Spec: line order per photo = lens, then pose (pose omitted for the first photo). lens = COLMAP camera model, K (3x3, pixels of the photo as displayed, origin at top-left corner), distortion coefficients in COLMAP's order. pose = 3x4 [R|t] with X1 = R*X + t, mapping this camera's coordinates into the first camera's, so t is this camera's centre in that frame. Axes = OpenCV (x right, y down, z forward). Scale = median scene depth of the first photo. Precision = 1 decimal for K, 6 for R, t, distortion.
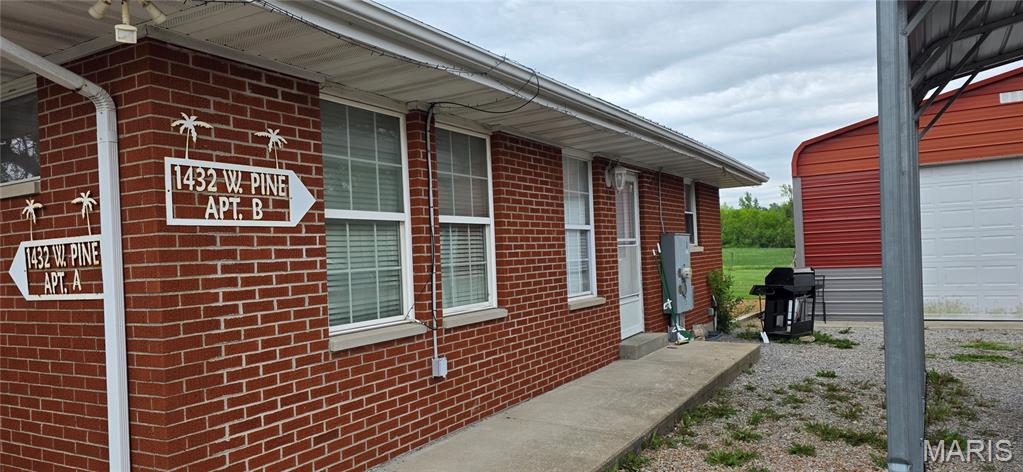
lens RADIAL K [[671.6, 0, 510.8], [0, 671.6, 241.1], [0, 0, 1]] dist [0.030692, -0.025395]
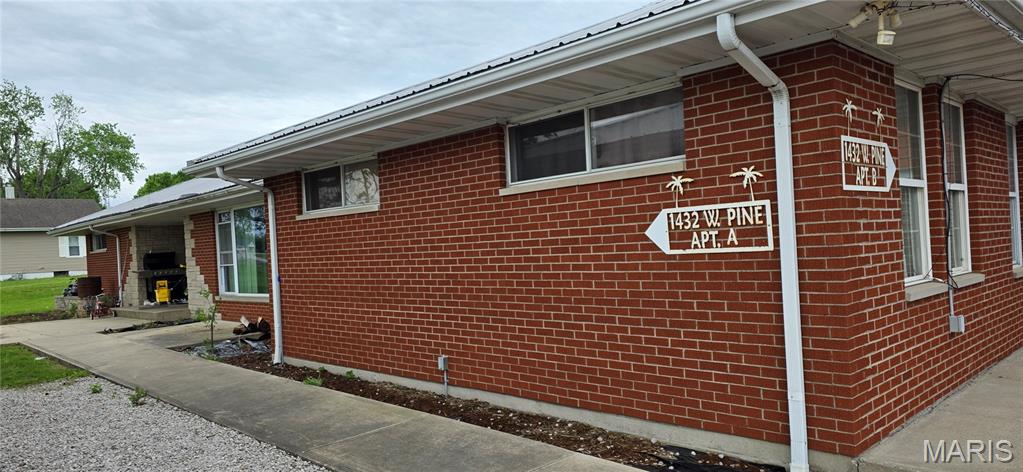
lens RADIAL K [[671.6, 0, 509.4], [0, 671.6, 236.1], [0, 0, 1]] dist [0.030692, -0.025395]
pose [[0.954237, -0.008350, -0.298934, -0.633806], [0.014013, 0.999761, 0.016804, 0.027757], [0.298722, -0.020223, 0.954126, -0.324286]]
